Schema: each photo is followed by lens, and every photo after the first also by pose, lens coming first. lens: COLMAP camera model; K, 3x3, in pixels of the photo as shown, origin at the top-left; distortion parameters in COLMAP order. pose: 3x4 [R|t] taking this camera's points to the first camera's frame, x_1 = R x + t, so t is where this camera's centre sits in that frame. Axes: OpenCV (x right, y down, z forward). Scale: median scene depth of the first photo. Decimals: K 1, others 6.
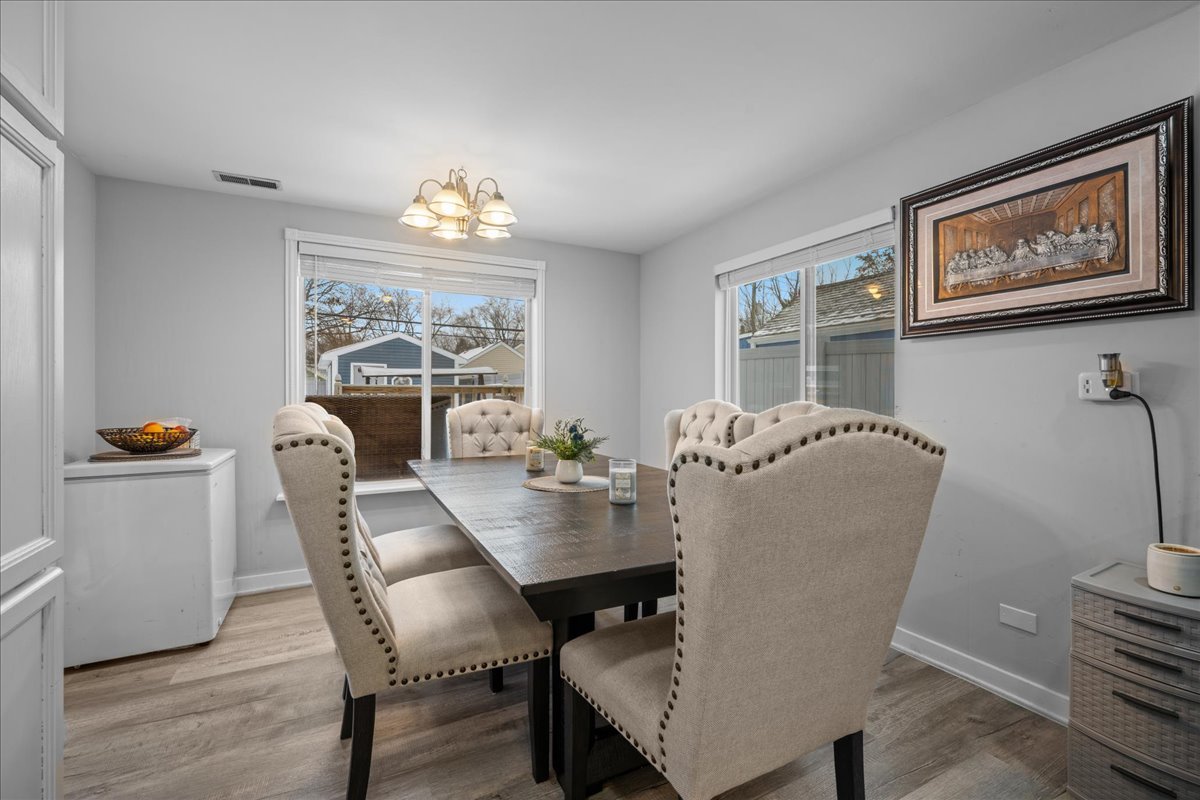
lens RADIAL K [[517.2, 0, 600.0], [0, 517.2, 400.0], [0, 0, 1]] dist [-0.000788, -0.000086]
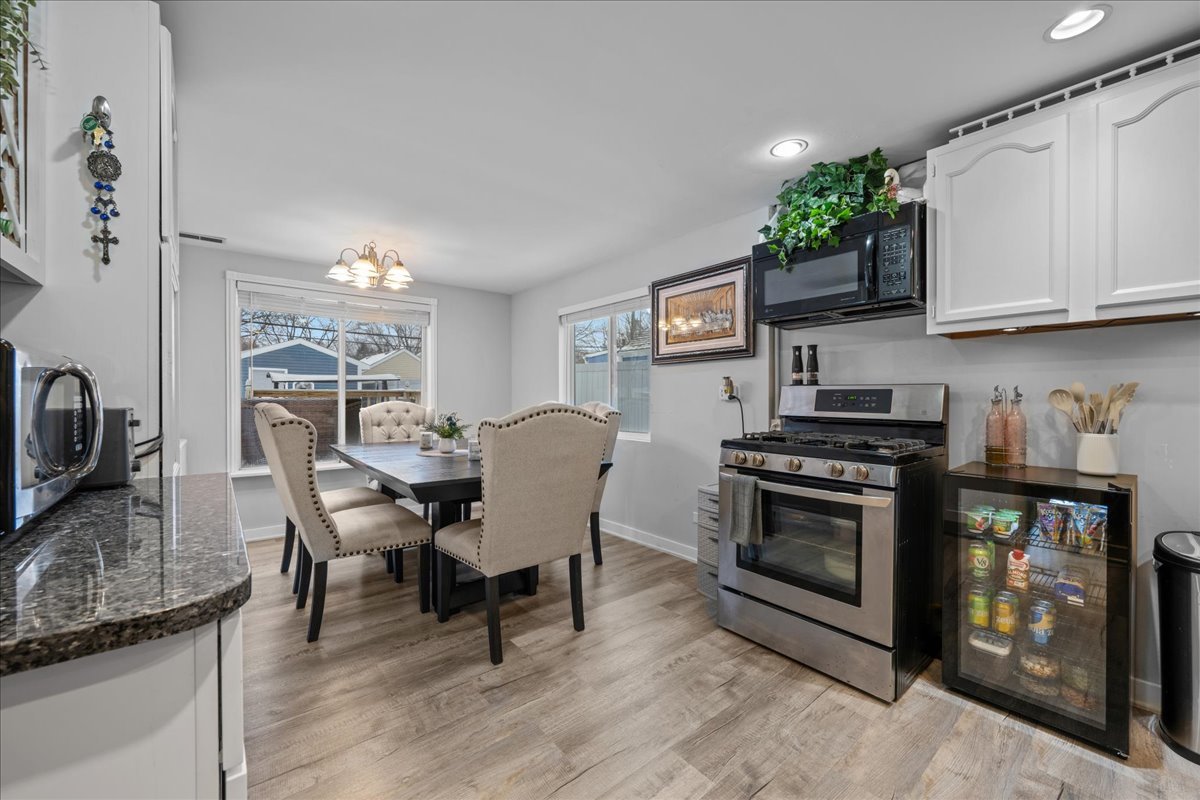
lens RADIAL K [[466.1, 0, 599.9], [0, 466.1, 402.9], [0, 0, 1]] dist [0.000276, 0.000041]
pose [[0.978308, -0.002614, 0.207141, 0.117990], [0.002633, 0.999997, 0.000183, 0.008329], [-0.207140, 0.000366, 0.978311, -0.572005]]
